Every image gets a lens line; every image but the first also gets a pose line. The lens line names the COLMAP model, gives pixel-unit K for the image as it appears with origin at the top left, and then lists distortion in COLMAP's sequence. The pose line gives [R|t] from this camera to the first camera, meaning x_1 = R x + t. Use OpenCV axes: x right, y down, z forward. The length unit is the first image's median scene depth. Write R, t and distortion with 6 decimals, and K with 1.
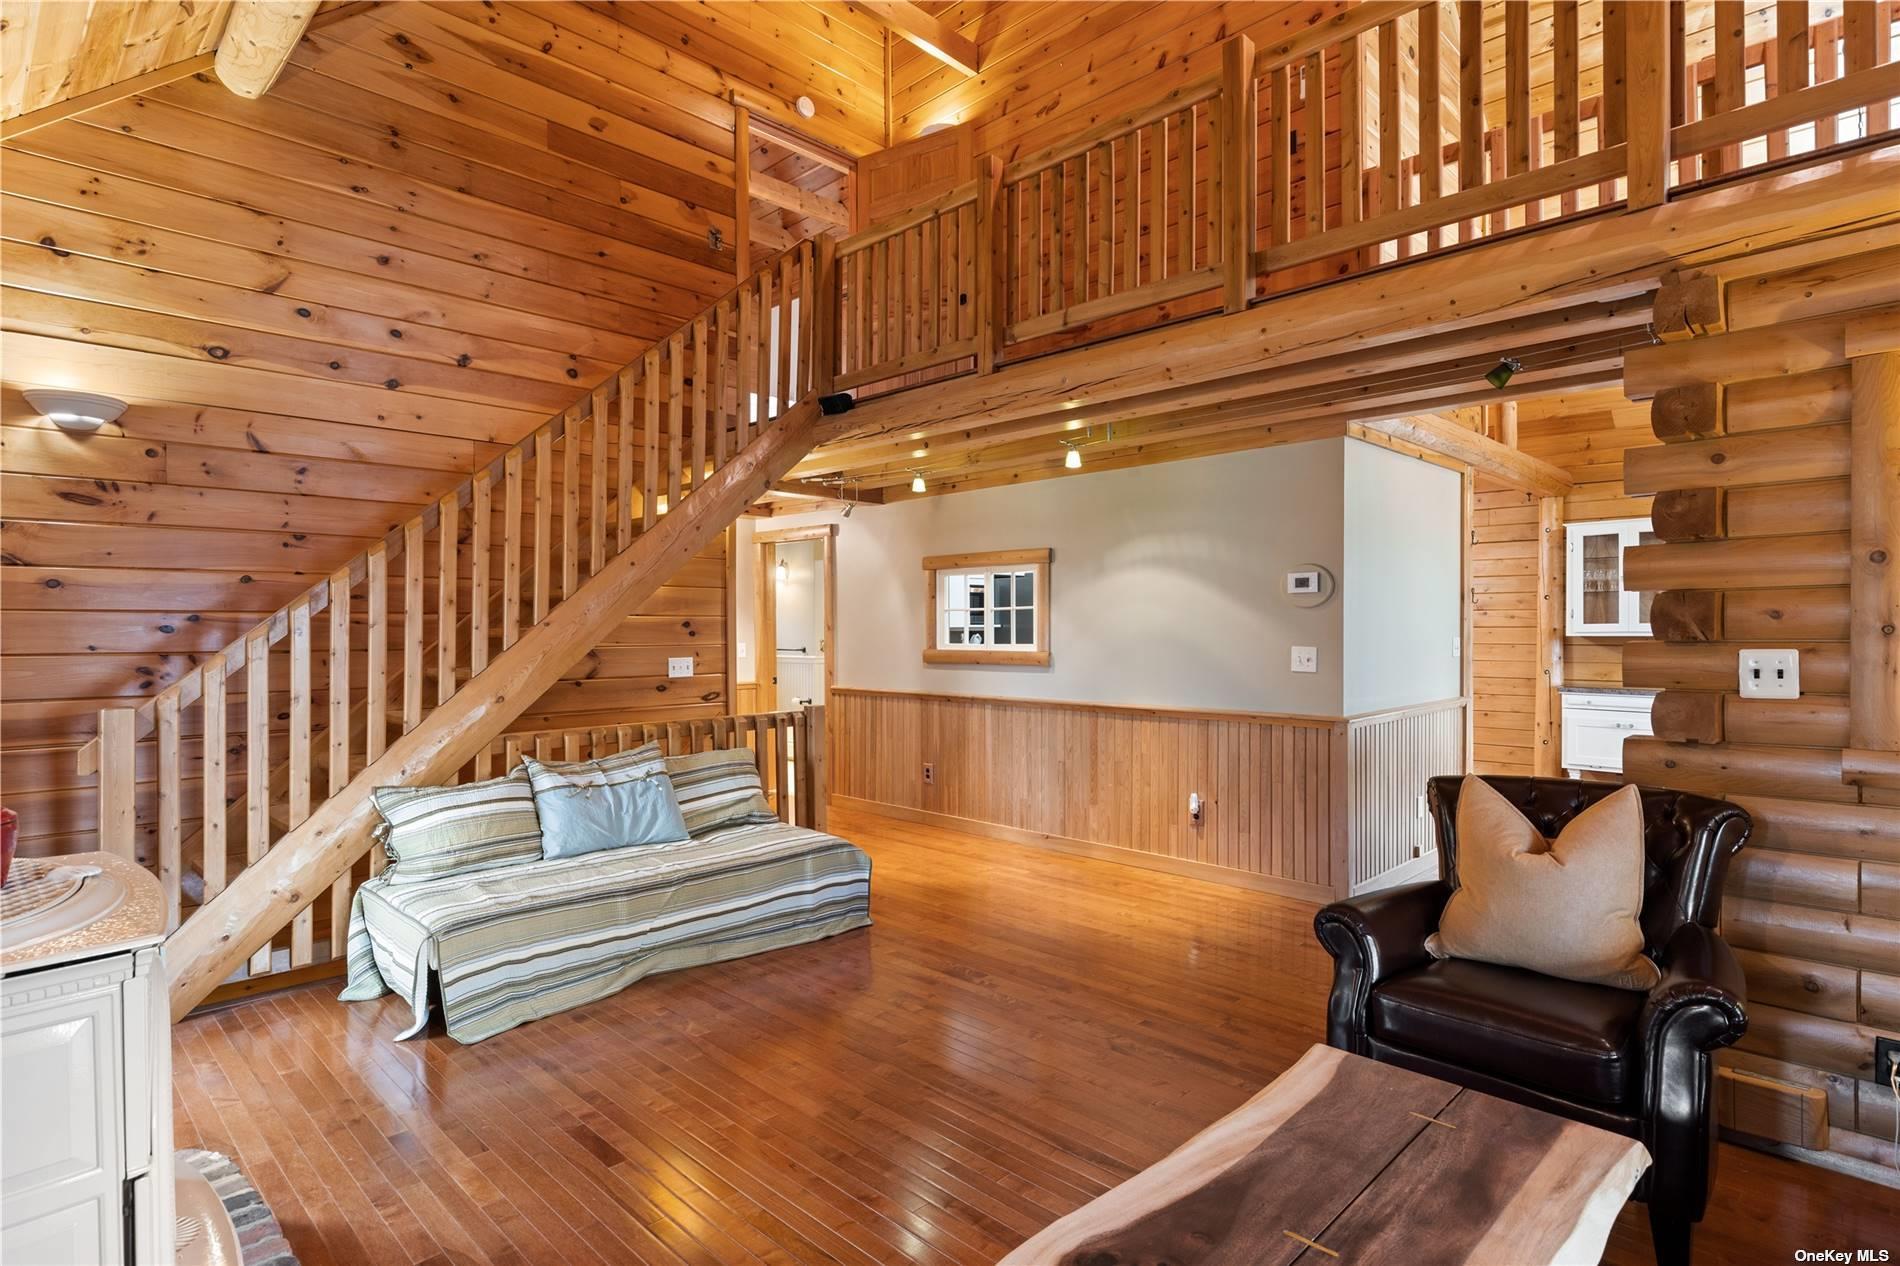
lens RADIAL K [[1001.3, 0, 946.8], [0, 1001.3, 630.5], [0, 0, 1]] dist [-0.001897, -0.000057]
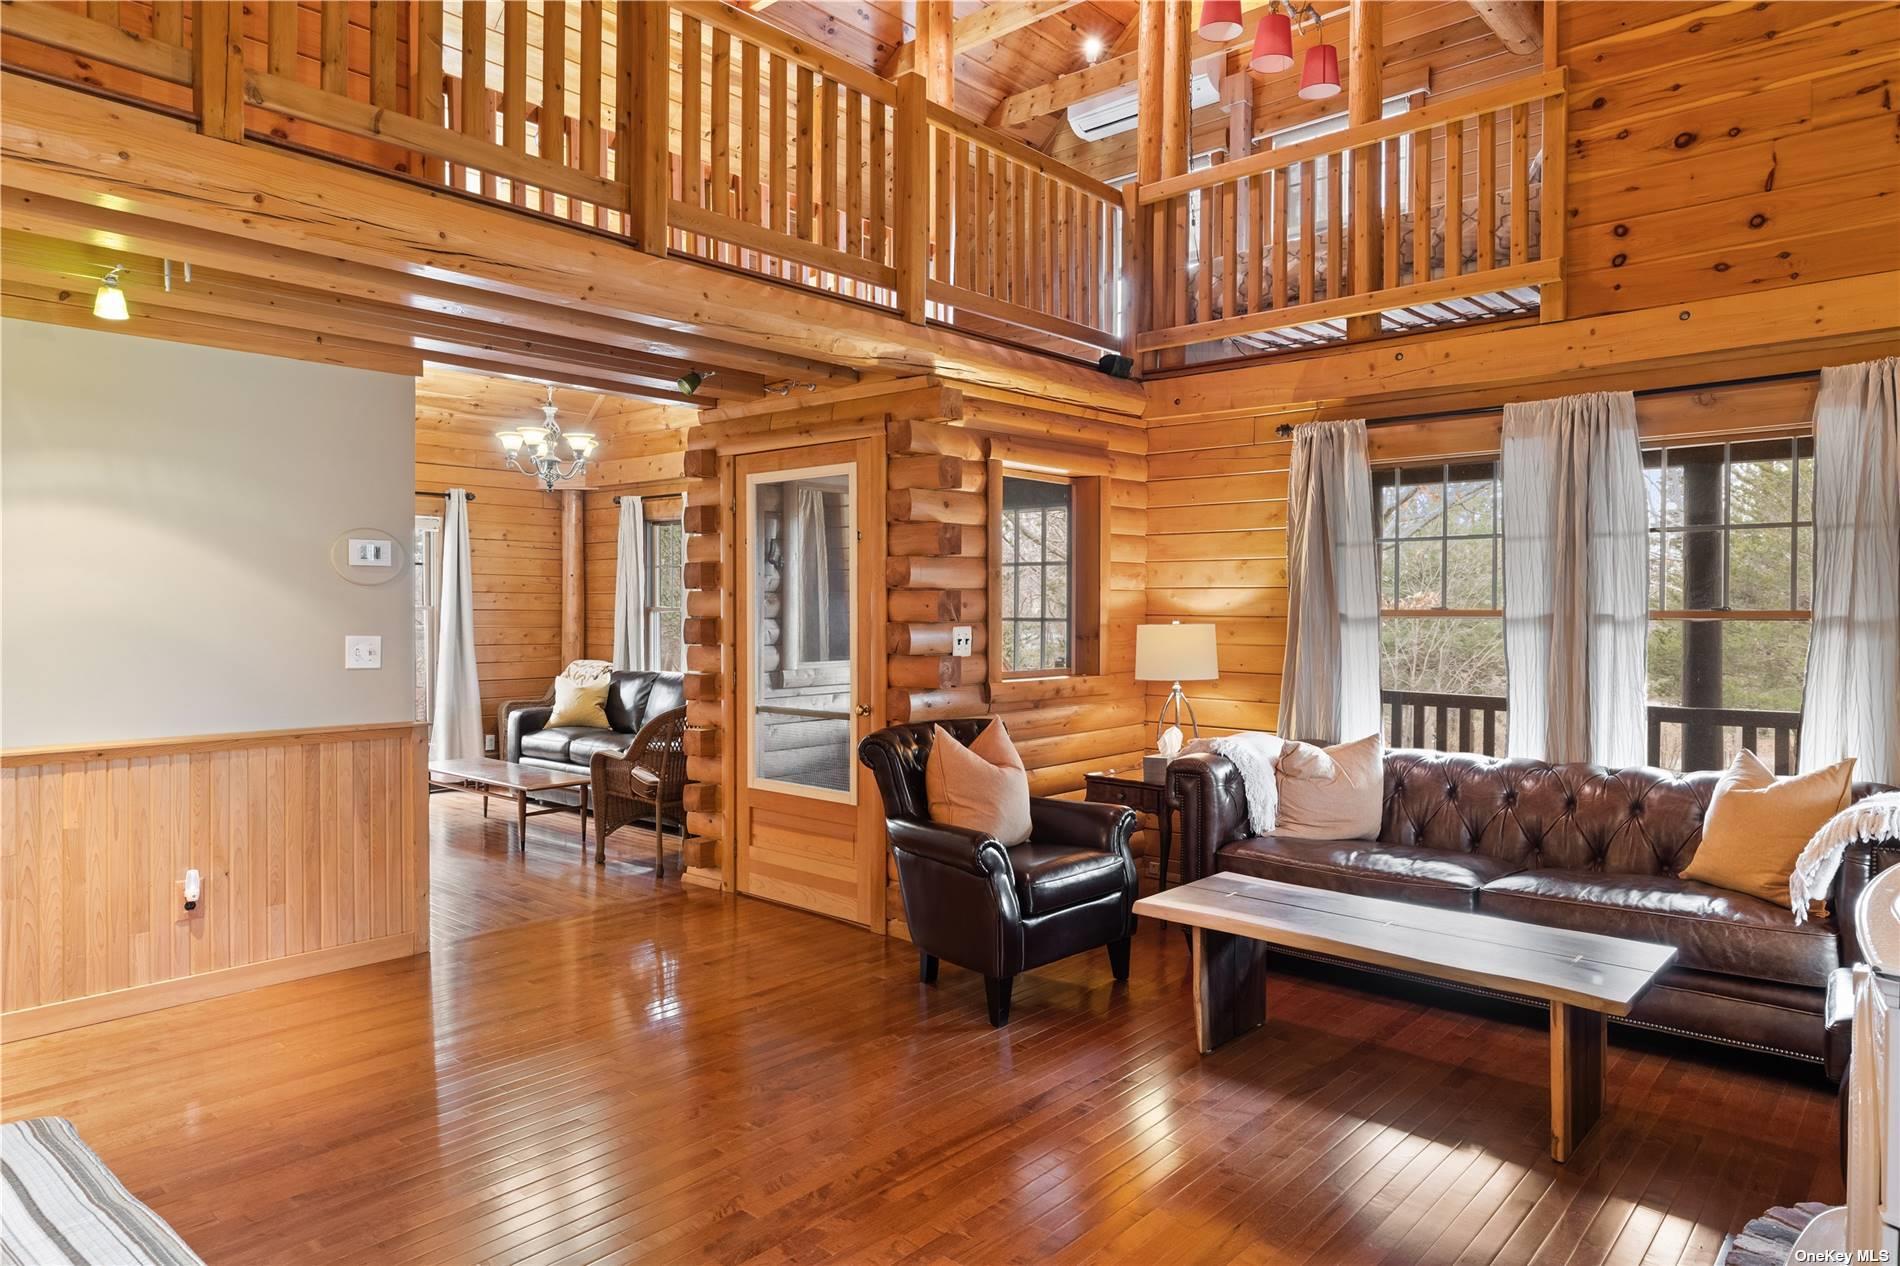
lens RADIAL K [[1183.9, 0, 946.0], [0, 1183.9, 623.2], [0, 0, 1]] dist [0.006251, 0.000650]
pose [[-0.073239, -0.008640, 0.997277, -0.622559], [-0.001501, 0.999962, 0.008553, -0.001649], [-0.997313, -0.000870, -0.073250, 0.658581]]
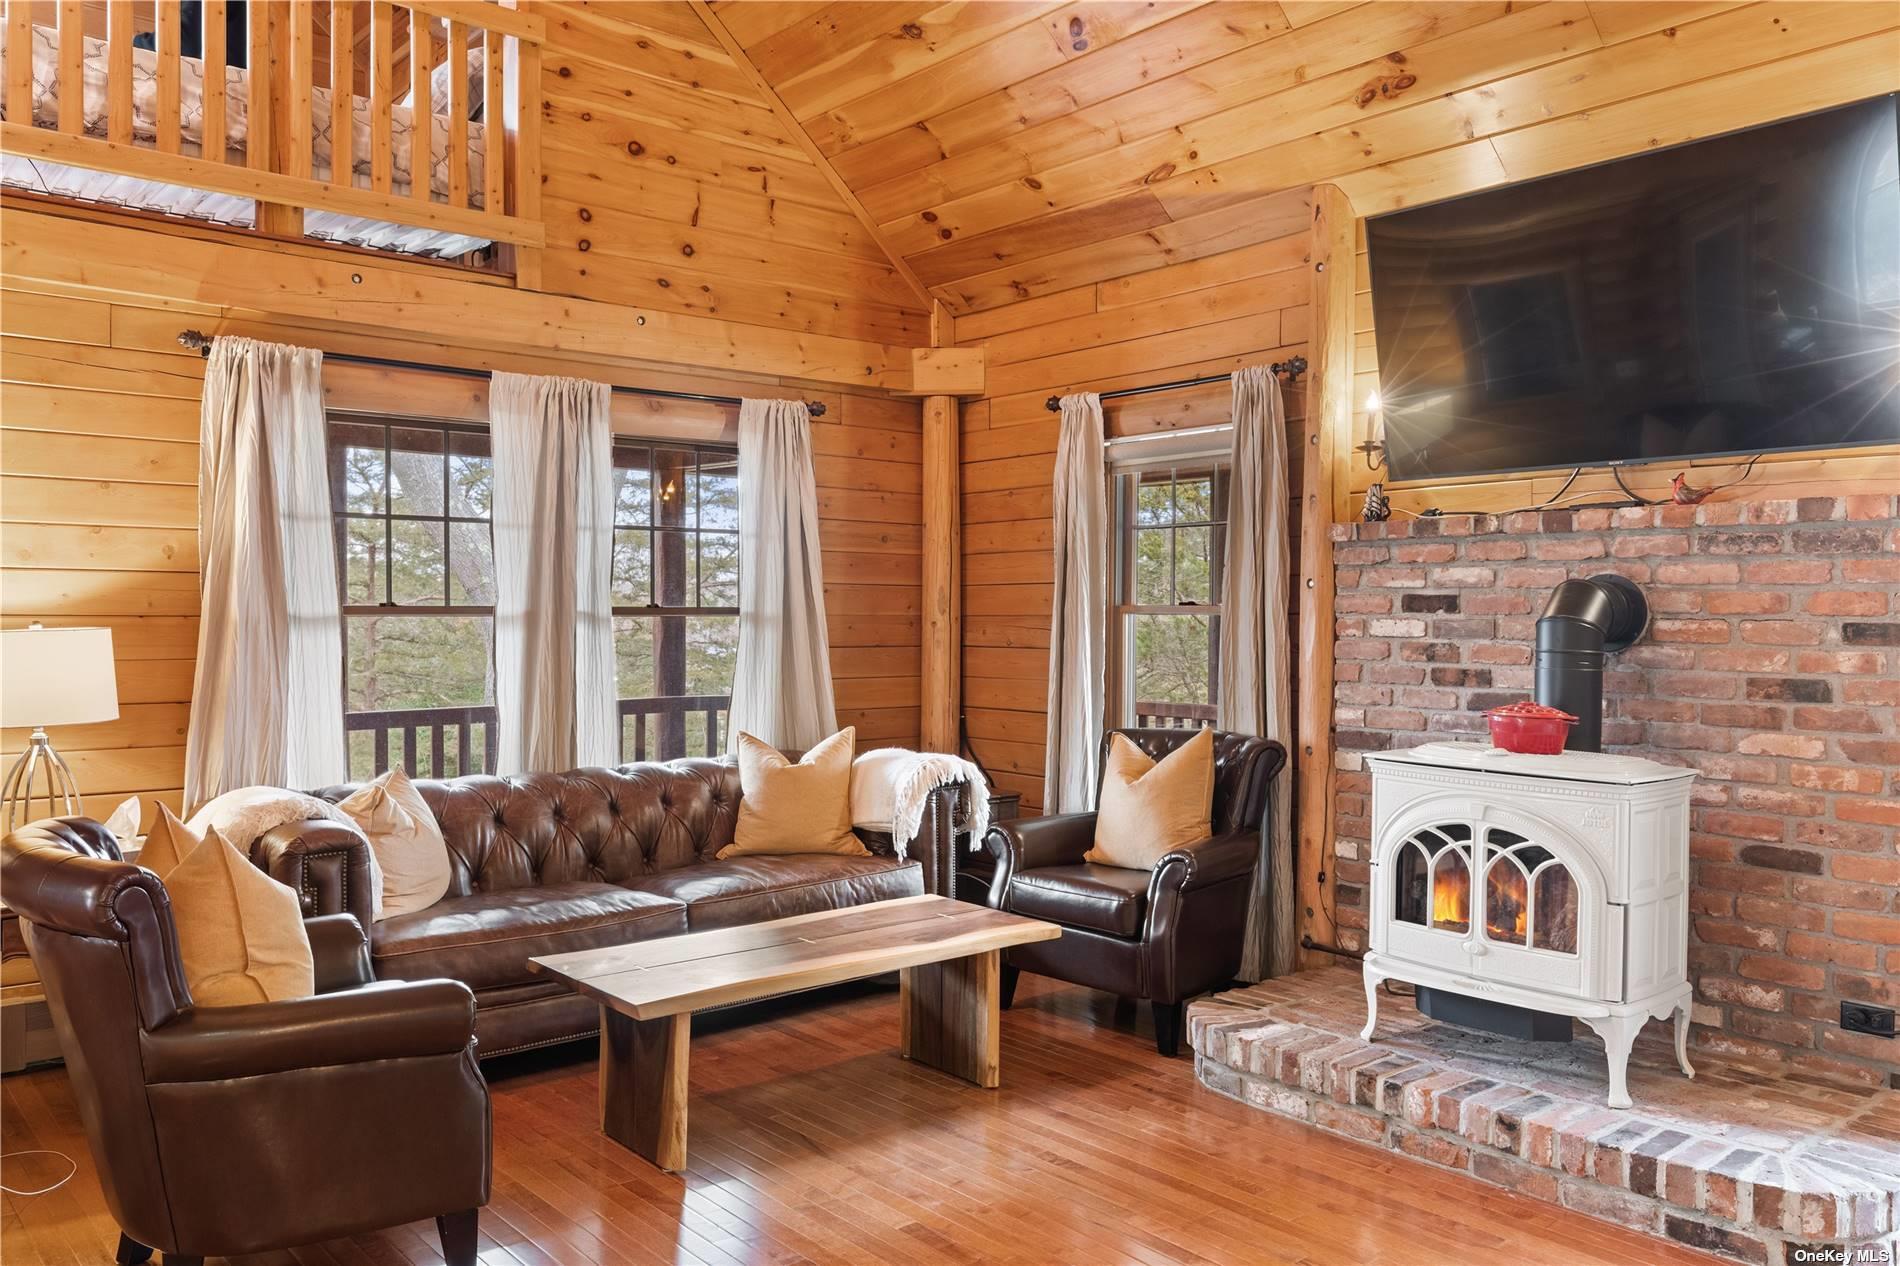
lens RADIAL K [[1420.9, 0, 954.6], [0, 1420.9, 629.4], [0, 0, 1]] dist [-0.002799, -0.005483]
pose [[-0.998374, -0.000845, 0.056999, -0.027551], [-0.000019, 0.999895, 0.014495, -0.003329], [-0.057005, 0.014471, -0.998269, 1.166317]]
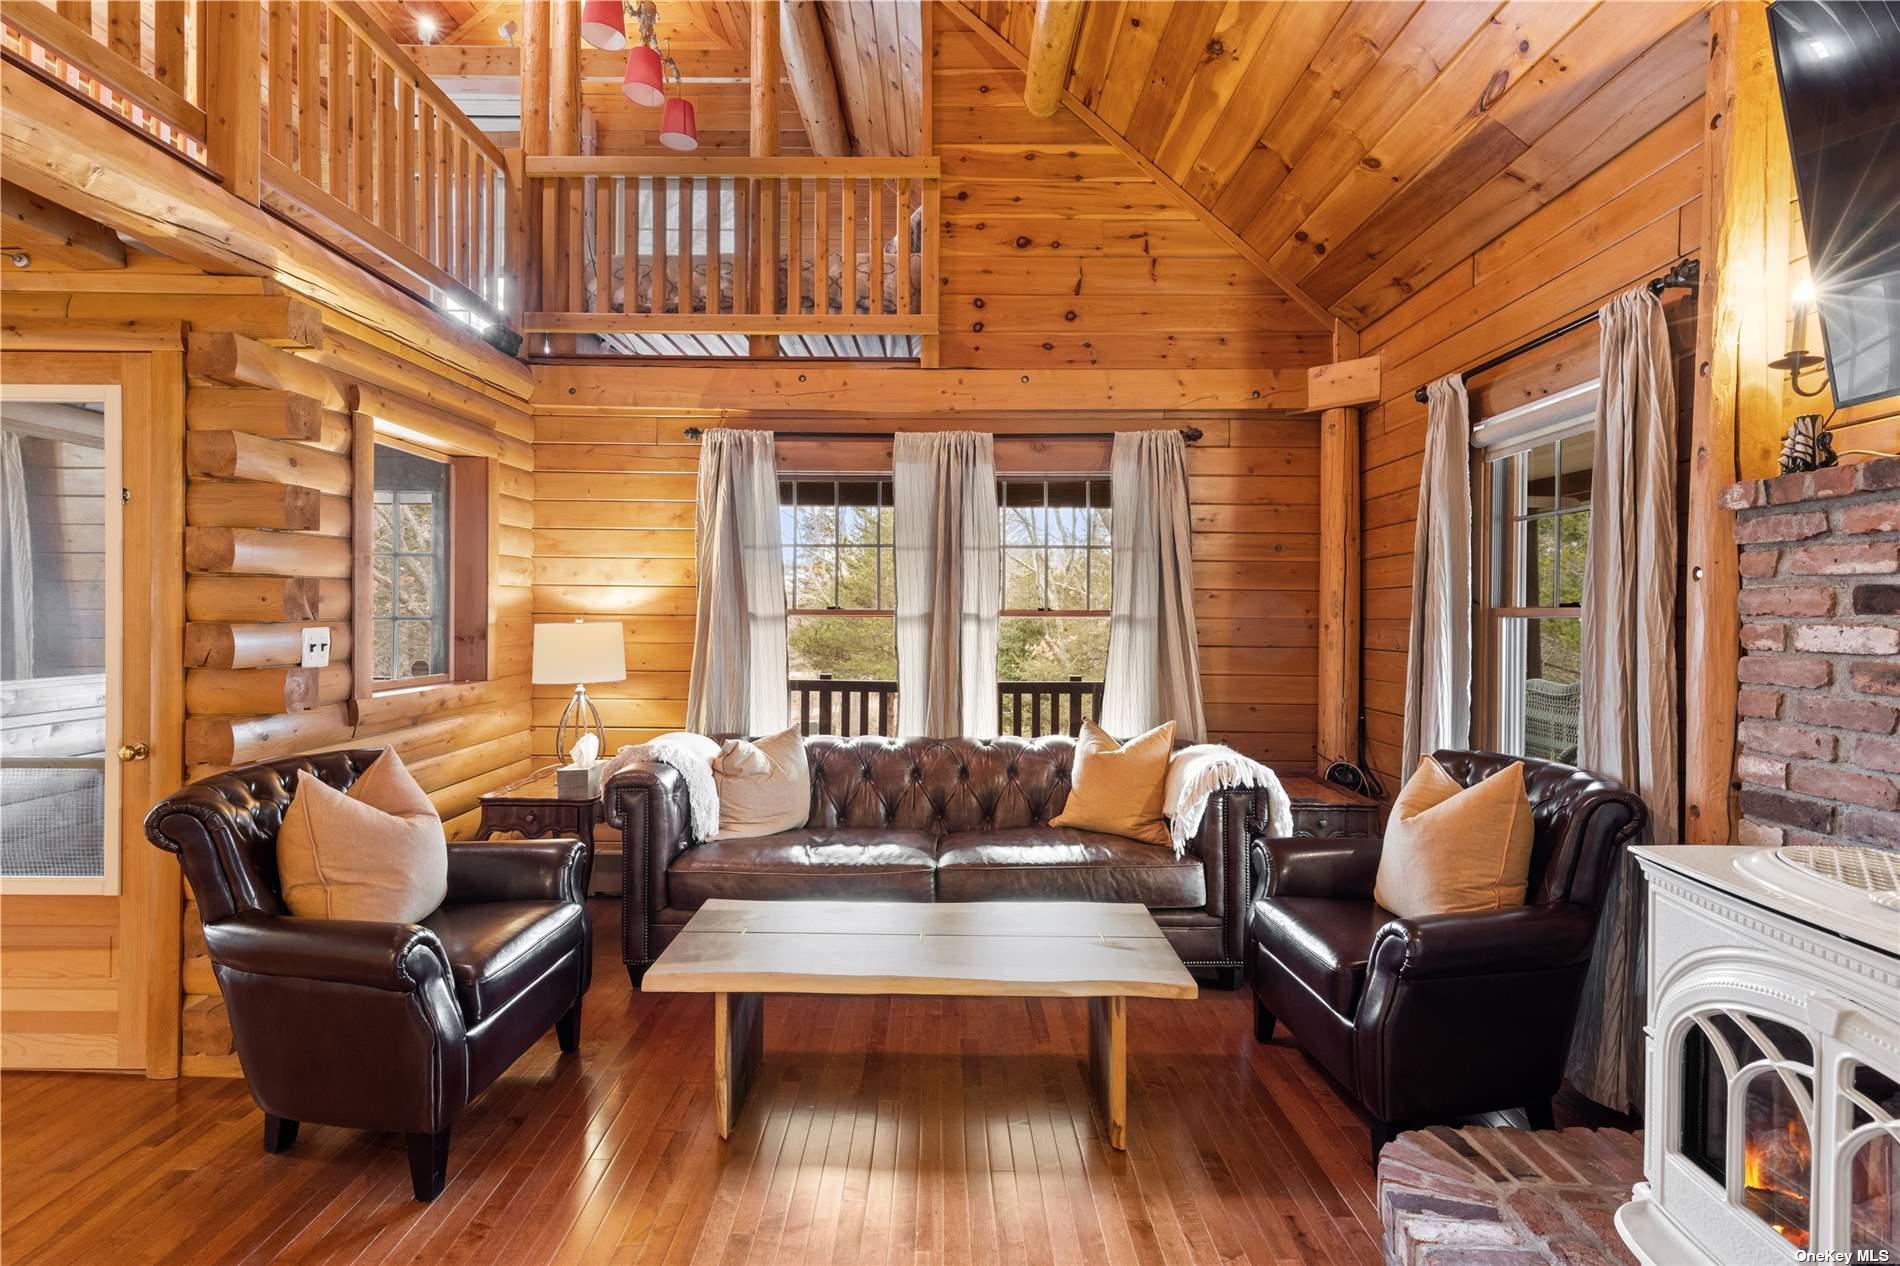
lens RADIAL K [[872.5, 0, 945.0], [0, 872.5, 613.0], [0, 0, 1]] dist [0.008284, -0.001429]
pose [[-0.717356, -0.000486, 0.696706, -0.270875], [-0.003358, 0.999991, -0.002760, 0.000987], [-0.696698, -0.004320, -0.717351, 0.695683]]
